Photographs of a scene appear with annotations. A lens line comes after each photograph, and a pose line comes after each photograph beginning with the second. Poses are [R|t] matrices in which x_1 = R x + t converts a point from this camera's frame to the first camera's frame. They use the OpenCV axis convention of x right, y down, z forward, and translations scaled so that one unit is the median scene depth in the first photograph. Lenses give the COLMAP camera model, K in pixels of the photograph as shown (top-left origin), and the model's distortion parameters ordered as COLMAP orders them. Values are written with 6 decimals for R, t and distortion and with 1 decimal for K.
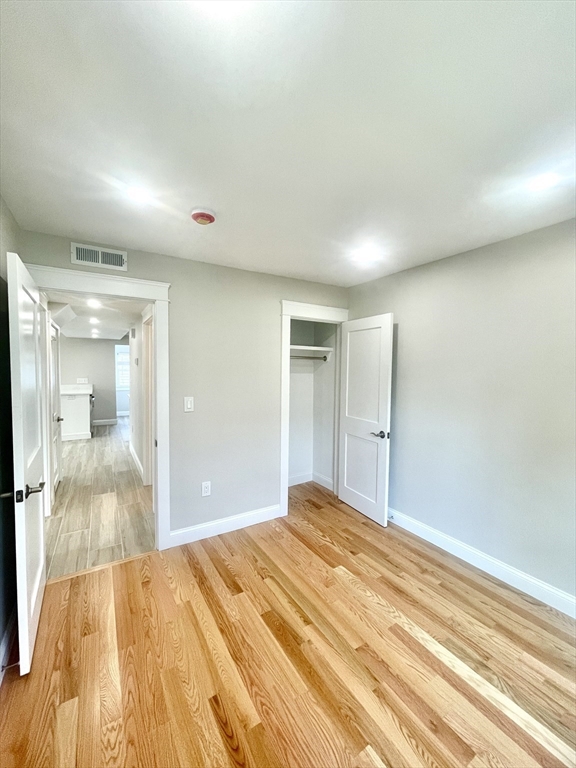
lens RADIAL K [[307.8, 0, 286.9], [0, 307.8, 382.0], [0, 0, 1]] dist [-0.002072, 0.000402]
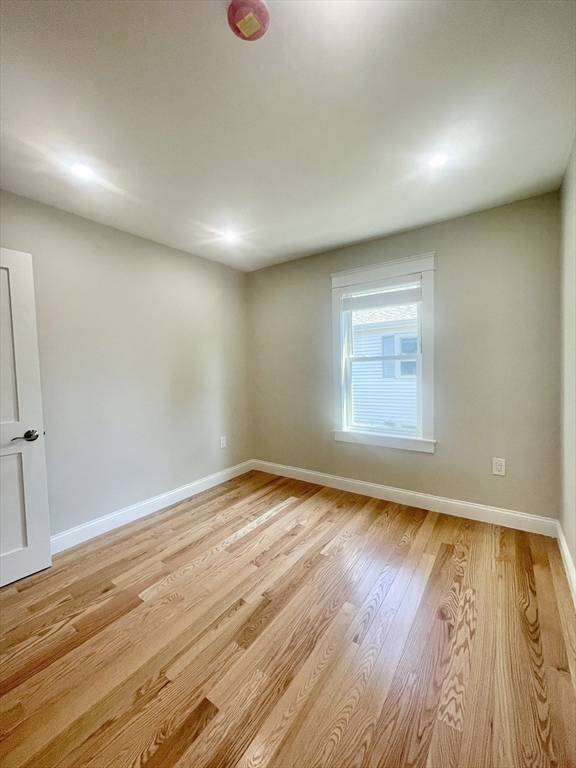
lens RADIAL K [[307.8, 0, 286.9], [0, 307.8, 382.0], [0, 0, 1]] dist [-0.002072, 0.000402]
pose [[-0.388539, -0.038386, 0.920632, -0.770257], [0.065770, 0.995428, 0.069262, 0.071199], [-0.919082, 0.087461, -0.384238, 1.121906]]
